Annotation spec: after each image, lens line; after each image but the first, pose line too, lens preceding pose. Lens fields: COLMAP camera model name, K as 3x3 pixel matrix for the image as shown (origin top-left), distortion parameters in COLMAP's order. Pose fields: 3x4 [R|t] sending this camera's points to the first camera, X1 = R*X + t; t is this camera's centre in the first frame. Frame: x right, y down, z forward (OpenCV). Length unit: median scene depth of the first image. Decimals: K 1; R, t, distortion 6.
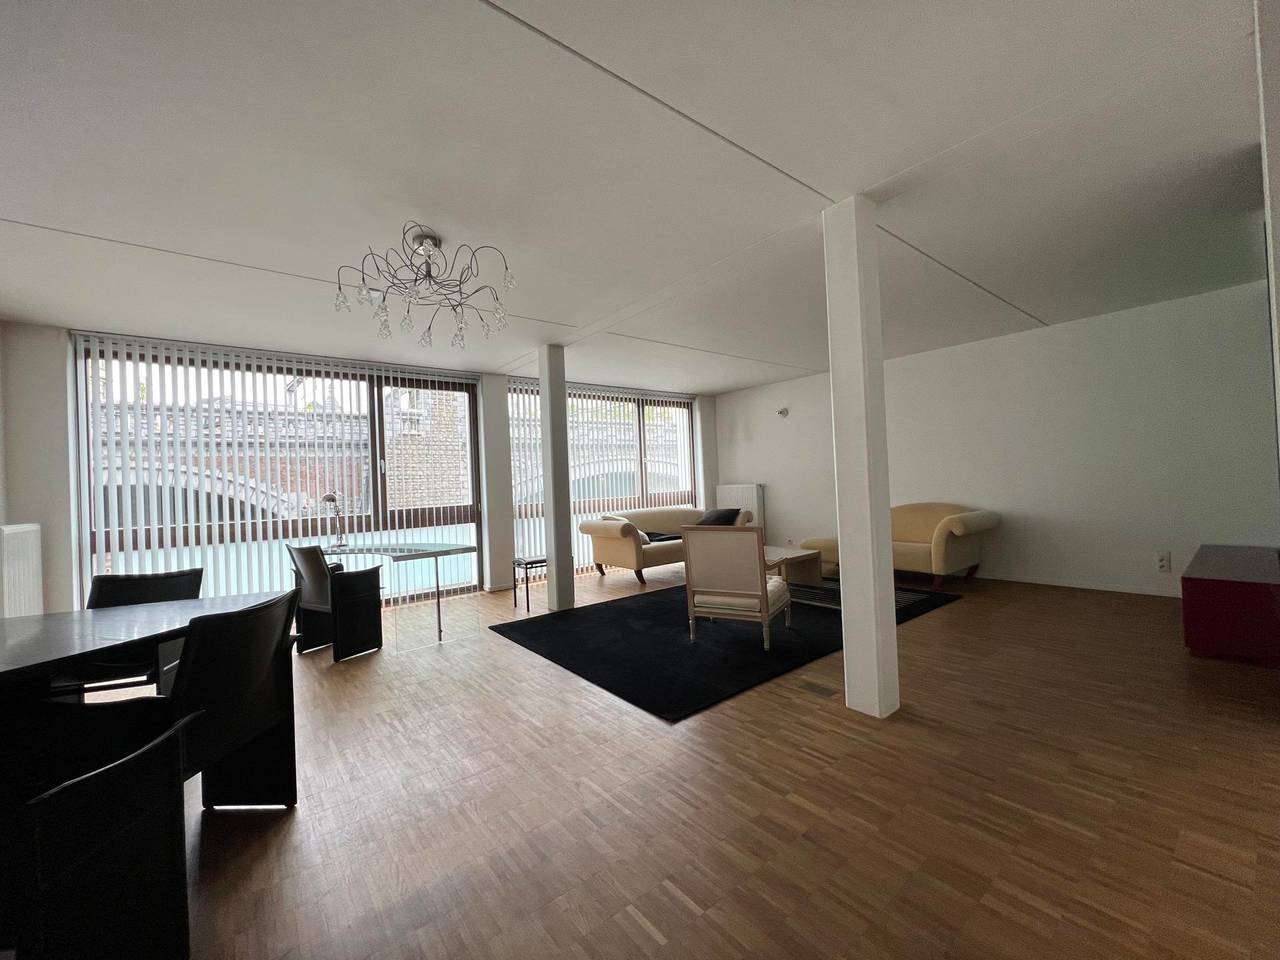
lens RADIAL K [[509.3, 0, 637.4], [0, 509.3, 476.7], [0, 0, 1]] dist [0.000052, 0.000463]
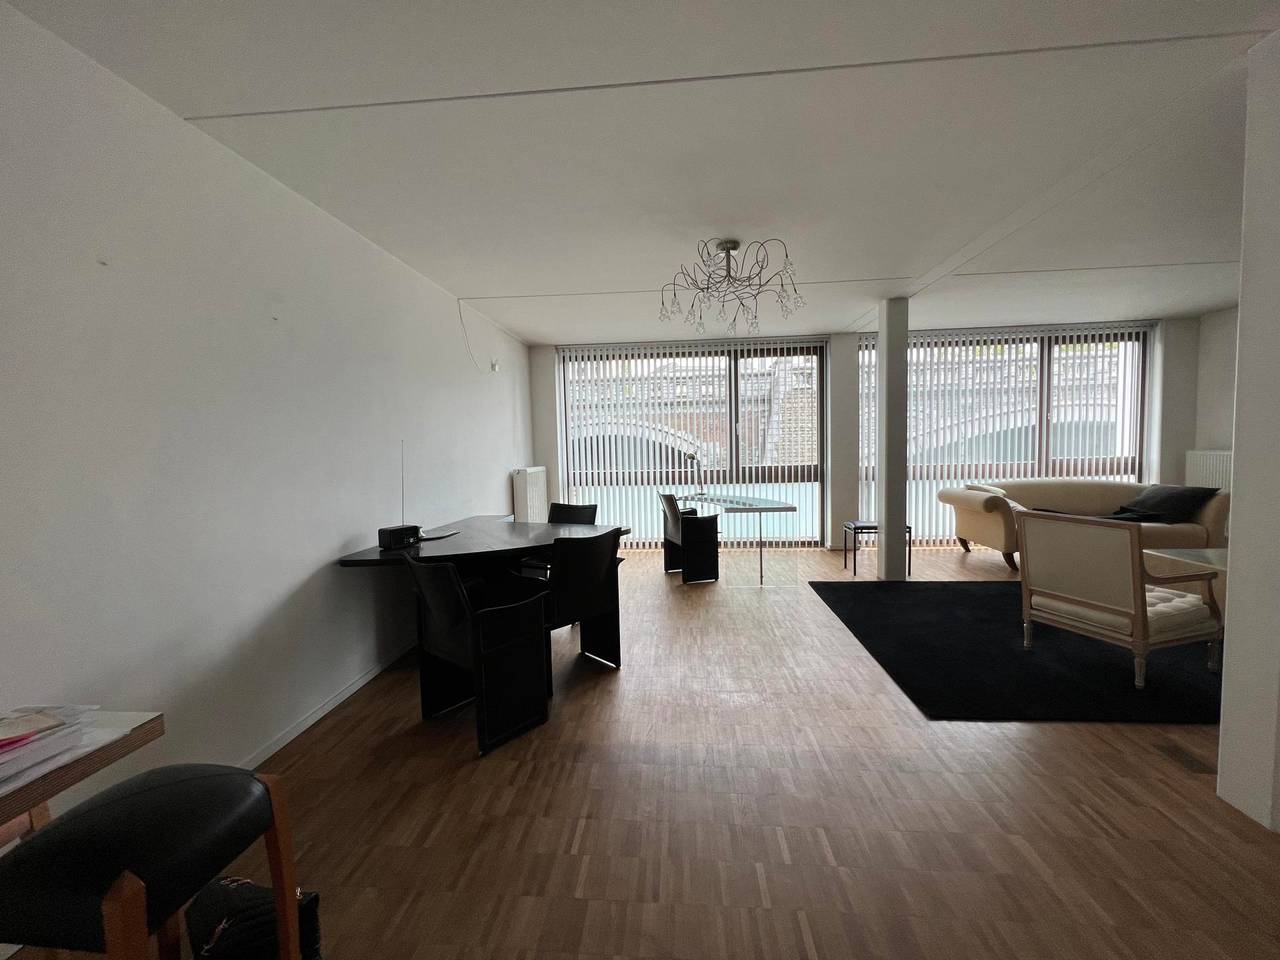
lens RADIAL K [[512.0, 0, 637.5], [0, 512.0, 476.3], [0, 0, 1]] dist [-0.000238, 0.000481]
pose [[0.729052, 0.064942, -0.681370, 0.135743], [0.002827, 0.995194, 0.097878, -0.027045], [0.684452, -0.073284, 0.725365, -0.012262]]
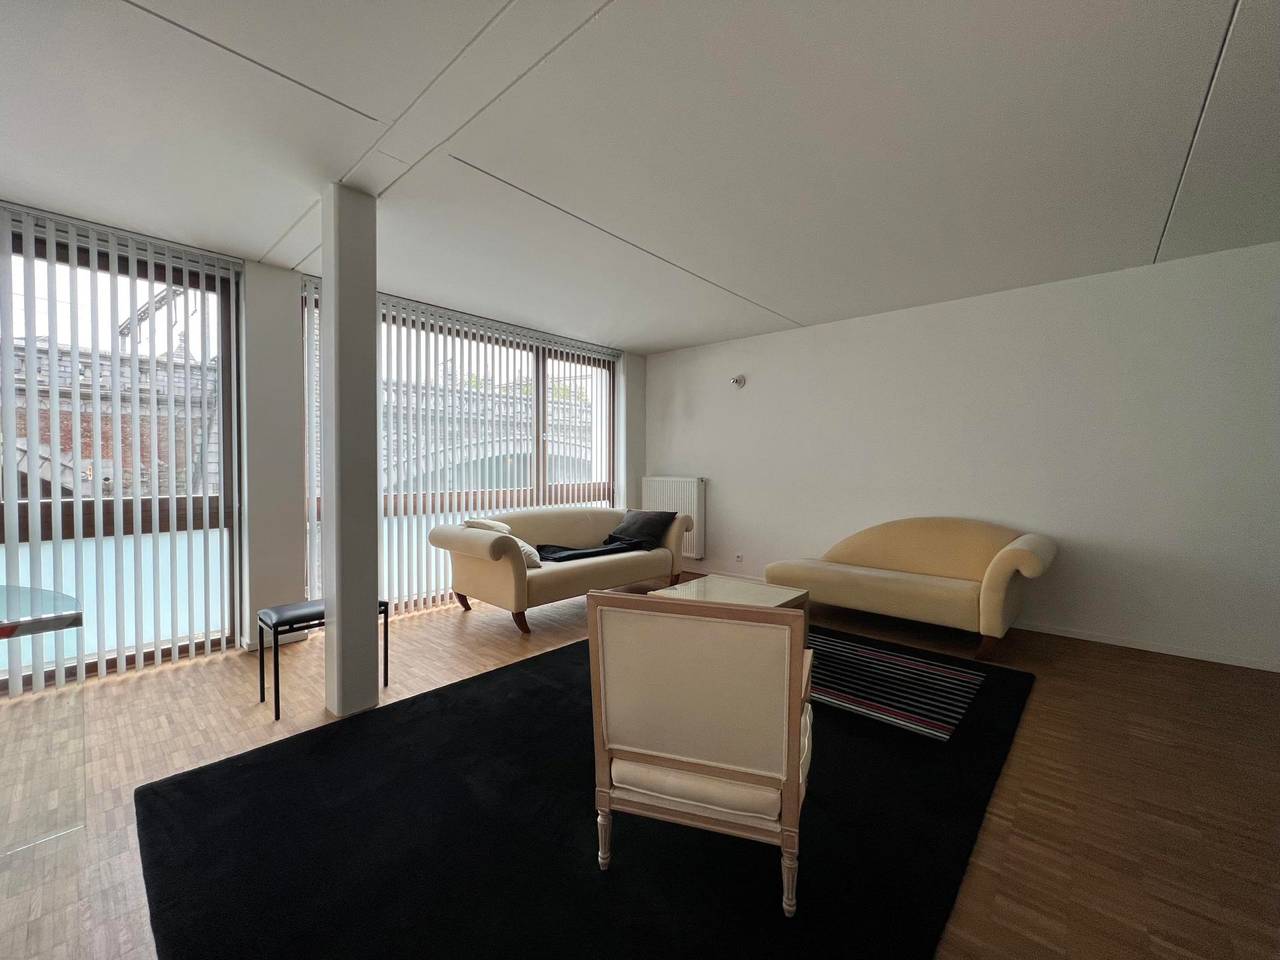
lens RADIAL K [[509.3, 0, 637.4], [0, 509.3, 476.7], [0, 0, 1]] dist [0.000052, 0.000463]
pose [[0.985014, 0.042673, 0.167112, 0.037451], [-0.047449, 0.998568, 0.024692, -0.001703], [-0.165819, -0.032251, 0.985629, 0.414232]]
